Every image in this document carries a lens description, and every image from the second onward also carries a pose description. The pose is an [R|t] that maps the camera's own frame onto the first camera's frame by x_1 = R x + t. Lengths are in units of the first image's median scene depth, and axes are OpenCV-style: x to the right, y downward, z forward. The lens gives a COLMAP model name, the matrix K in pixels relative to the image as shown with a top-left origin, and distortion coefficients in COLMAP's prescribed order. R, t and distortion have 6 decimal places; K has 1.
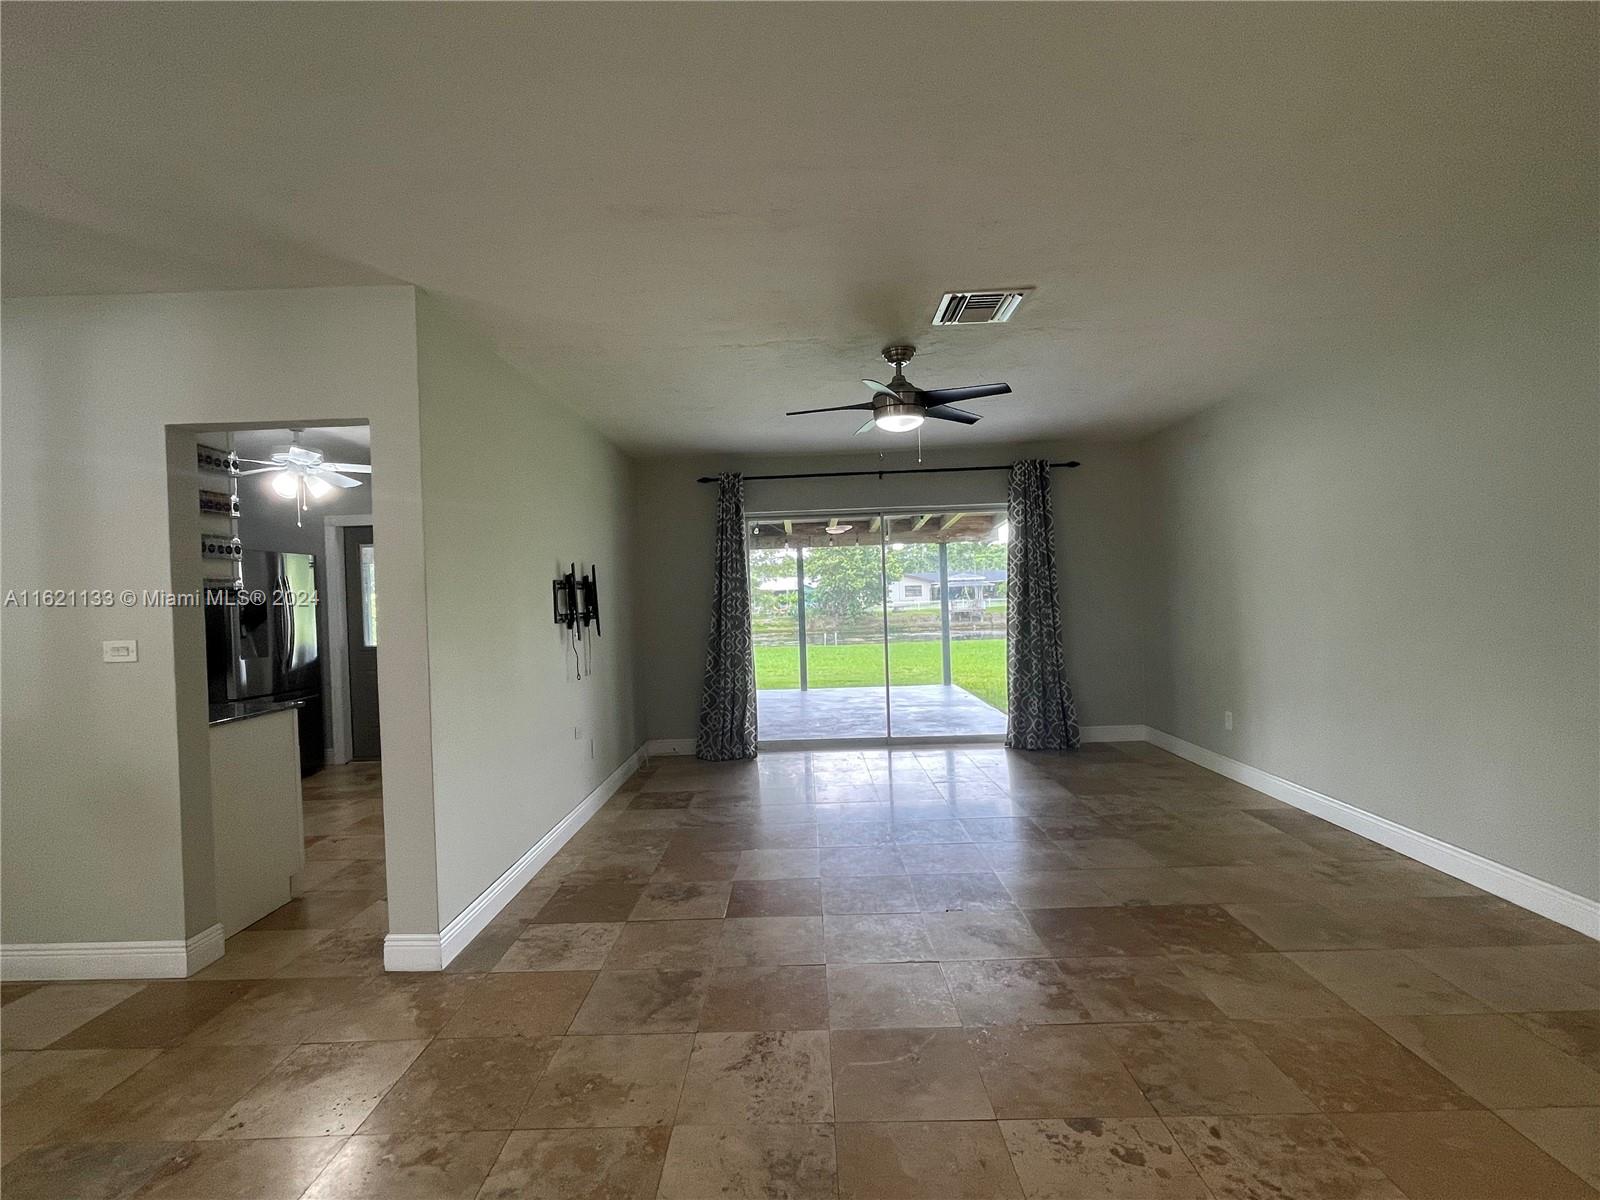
lens RADIAL K [[741.9, 0, 800.0], [0, 741.9, 600.0], [0, 0, 1]] dist [-0.001657, 0.000281]
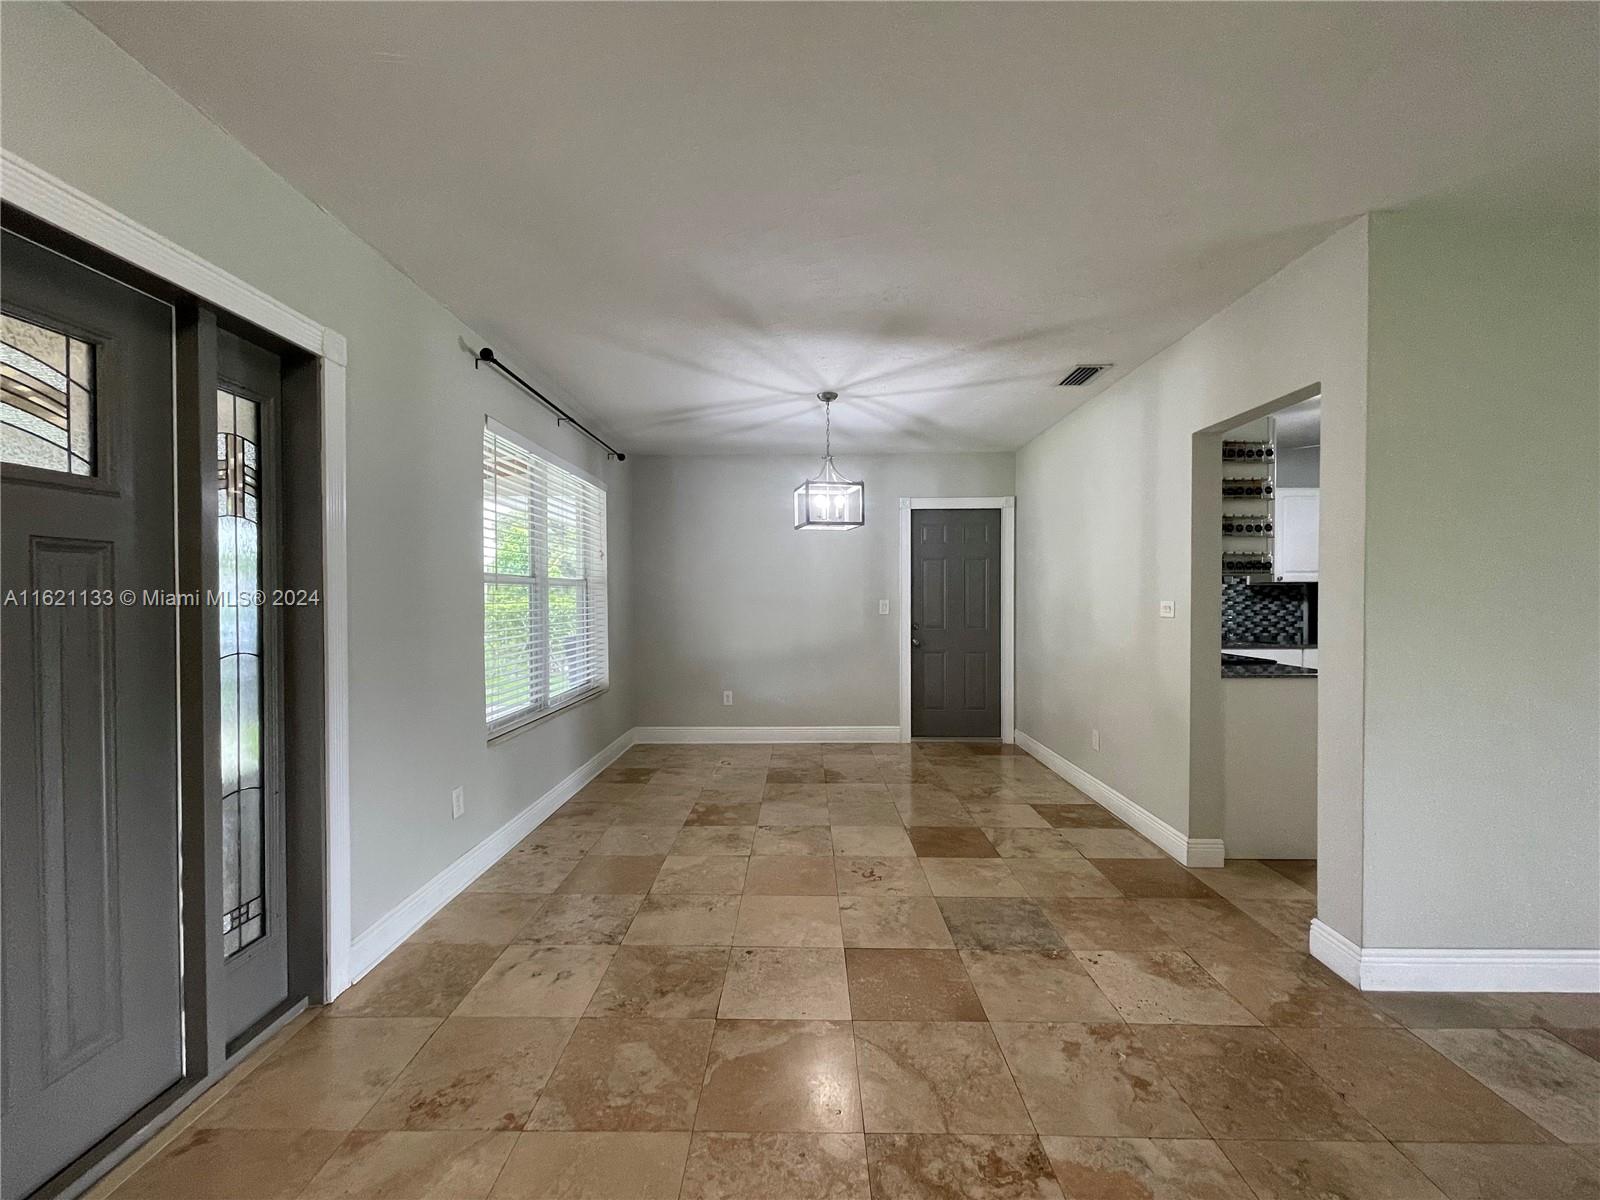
lens RADIAL K [[643.5, 0, 797.1], [0, 643.5, 600.4], [0, 0, 1]] dist [-0.000442, -0.000598]
pose [[-0.002510, 0.041864, -0.999120, 0.259647], [-0.010033, 0.999072, 0.041887, 0.010794], [0.999947, 0.010129, -0.002087, 0.320260]]
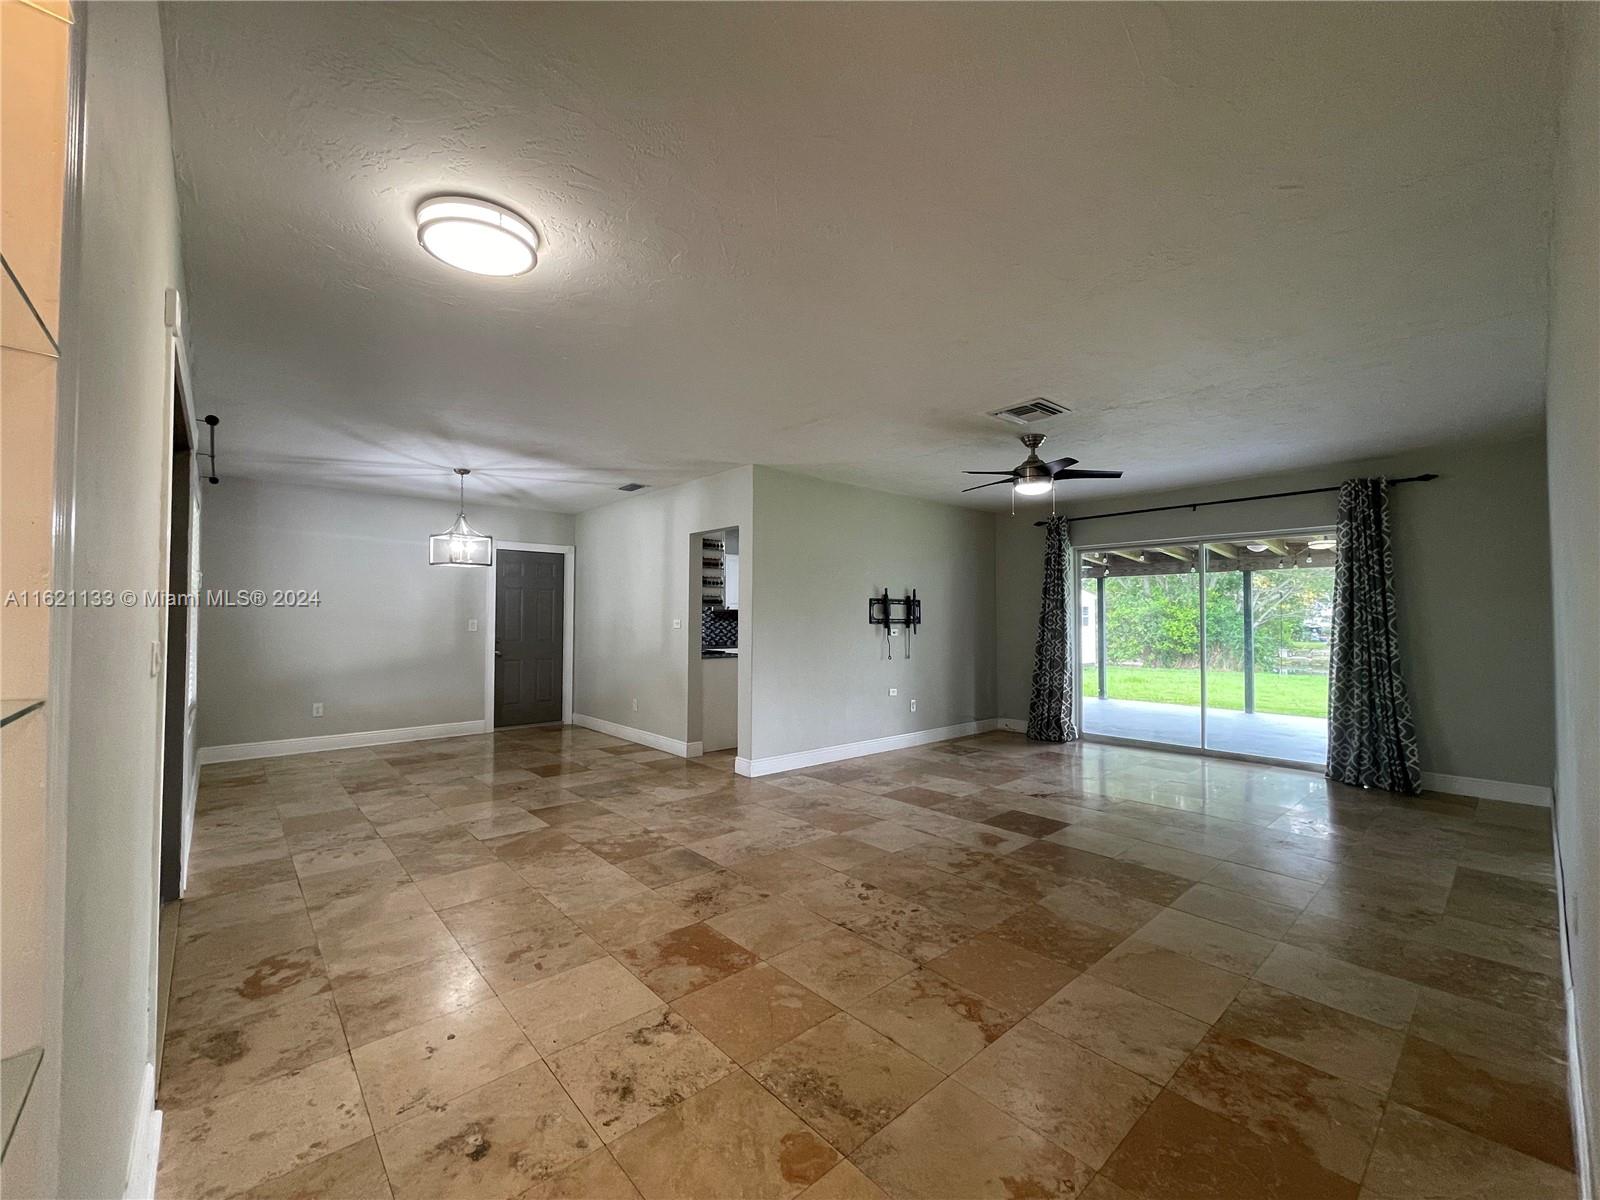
lens RADIAL K [[643.5, 0, 797.1], [0, 643.5, 600.4], [0, 0, 1]] dist [-0.000442, -0.000598]
pose [[0.674581, 0.014507, -0.738058, 0.965159], [-0.033571, 0.999375, -0.011041, 0.000053], [0.737437, 0.032225, 0.674647, -0.177901]]
